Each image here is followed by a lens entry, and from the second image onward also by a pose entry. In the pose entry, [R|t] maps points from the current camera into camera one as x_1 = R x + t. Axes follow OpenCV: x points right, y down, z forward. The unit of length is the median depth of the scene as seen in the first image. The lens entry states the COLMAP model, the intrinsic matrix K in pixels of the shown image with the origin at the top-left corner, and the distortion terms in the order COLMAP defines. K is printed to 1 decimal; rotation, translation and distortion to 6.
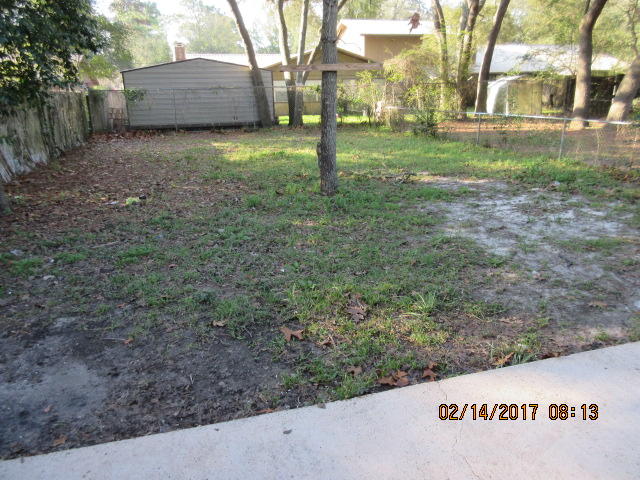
lens RADIAL K [[475.2, 0, 320.0], [0, 475.2, 240.0], [0, 0, 1]] dist [0.002594, 0.000289]
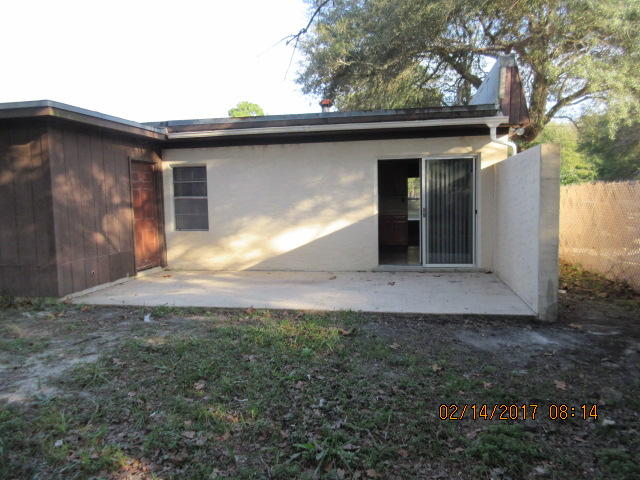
lens RADIAL K [[475.2, 0, 320.0], [0, 475.2, 240.0], [0, 0, 1]] dist [0.002594, 0.000289]
pose [[-0.892401, 0.001010, 0.451242, -0.446833], [0.170434, 0.926681, 0.334986, -0.417729], [-0.417819, 0.375848, -0.827143, 1.443982]]
